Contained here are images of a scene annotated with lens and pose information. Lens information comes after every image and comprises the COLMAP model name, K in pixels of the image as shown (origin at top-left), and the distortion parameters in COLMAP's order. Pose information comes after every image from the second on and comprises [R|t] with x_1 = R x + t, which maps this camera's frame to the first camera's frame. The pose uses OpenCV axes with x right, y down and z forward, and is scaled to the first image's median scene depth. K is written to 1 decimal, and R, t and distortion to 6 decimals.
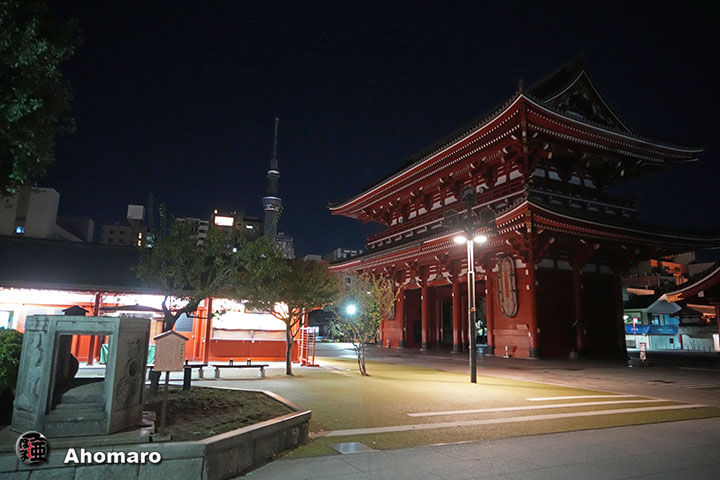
lens RADIAL K [[484.8, 0, 359.1], [0, 484.8, 233.8], [0, 0, 1]] dist [-0.033527, 0.005867]
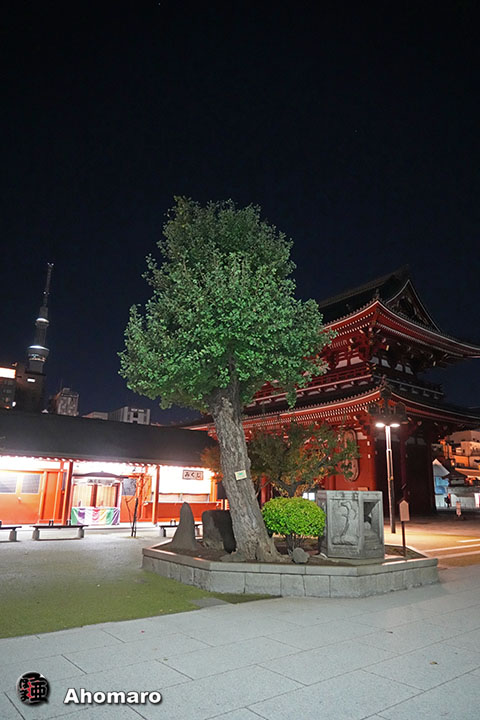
lens RADIAL K [[488.2, 0, 240.0], [0, 488.2, 360.0], [0, 0, 1]] dist [-0.072755, 0.000058]
pose [[0.973132, 0.058648, 0.222654, -0.218591], [-0.043944, 0.996548, -0.070433, -0.025442], [-0.226016, 0.058757, 0.972350, -0.102564]]
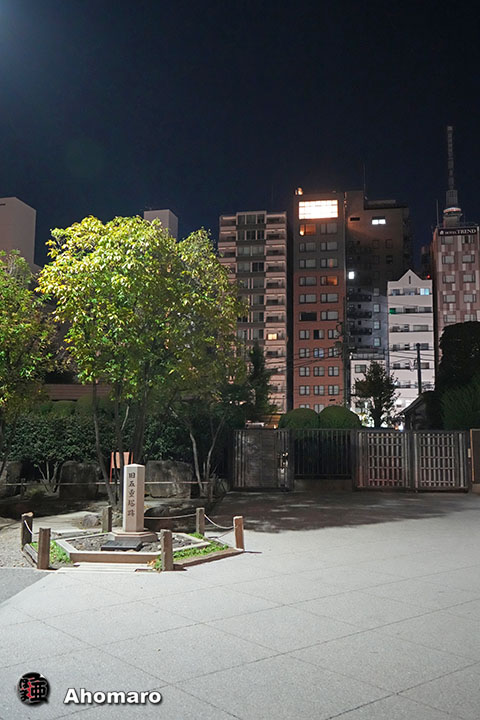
lens RADIAL K [[667.2, 0, 240.0], [0, 667.2, 360.0], [0, 0, 1]] dist [-0.004142, -0.002202]
pose [[0.872436, -0.076431, -0.482716, -0.251830], [0.107204, 0.993569, 0.036437, 0.428464], [0.476826, -0.083537, 0.875019, 2.029597]]
